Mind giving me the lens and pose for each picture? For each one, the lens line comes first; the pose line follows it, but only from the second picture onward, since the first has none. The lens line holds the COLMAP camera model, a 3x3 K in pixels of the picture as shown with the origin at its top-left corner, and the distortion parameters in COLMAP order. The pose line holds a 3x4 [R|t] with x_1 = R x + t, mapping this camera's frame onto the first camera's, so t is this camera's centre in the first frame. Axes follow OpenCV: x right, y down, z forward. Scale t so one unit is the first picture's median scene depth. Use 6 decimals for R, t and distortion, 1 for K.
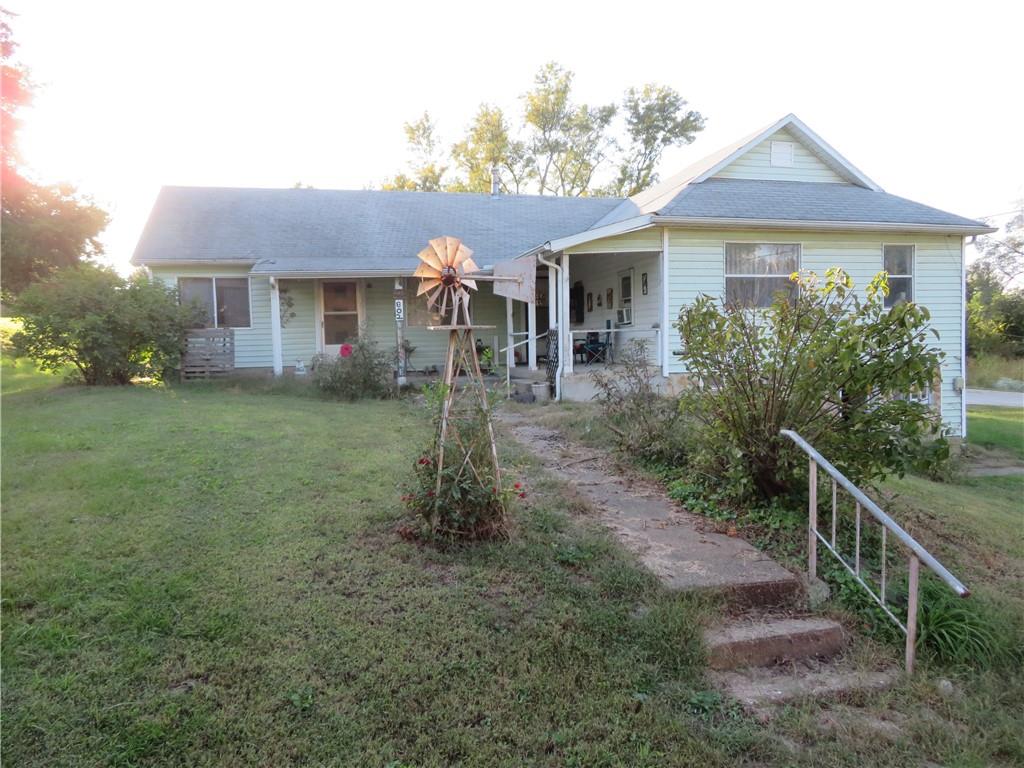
lens RADIAL K [[723.6, 0, 513.8], [0, 723.6, 380.8], [0, 0, 1]] dist [-0.009393, -0.000775]
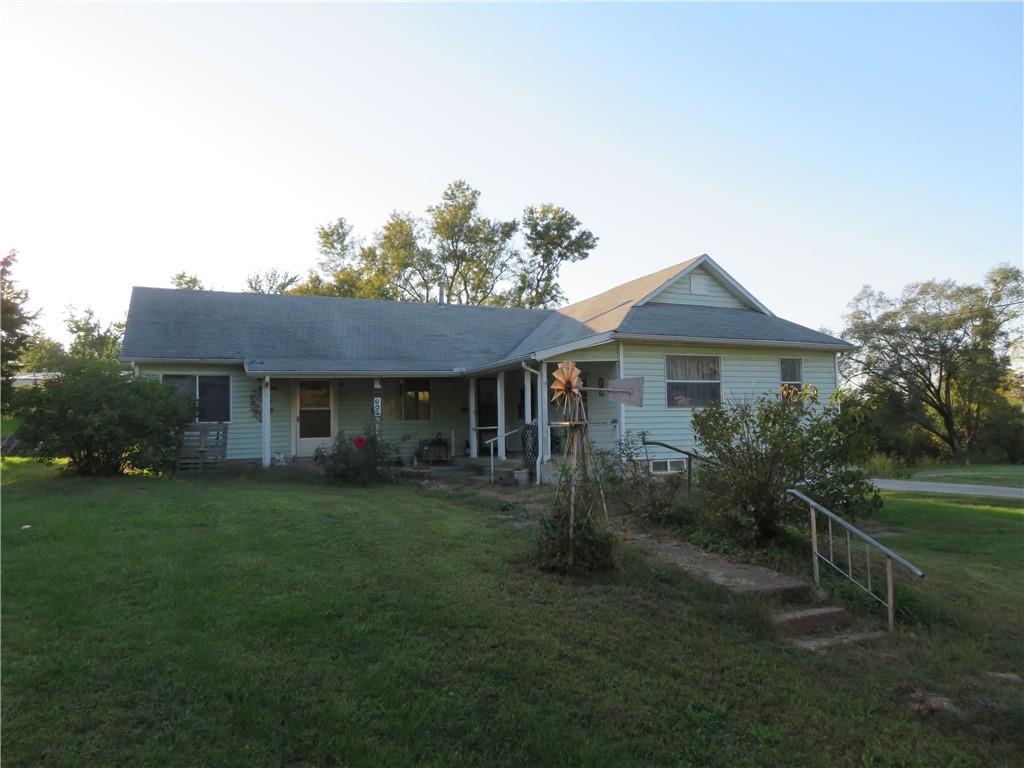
lens RADIAL K [[723.6, 0, 513.8], [0, 723.6, 380.8], [0, 0, 1]] dist [-0.009393, -0.000775]
pose [[0.983976, 0.011781, 0.177912, -0.150980], [0.011545, 0.991511, -0.129506, 0.009810], [-0.177927, 0.129484, 0.975487, -0.133590]]
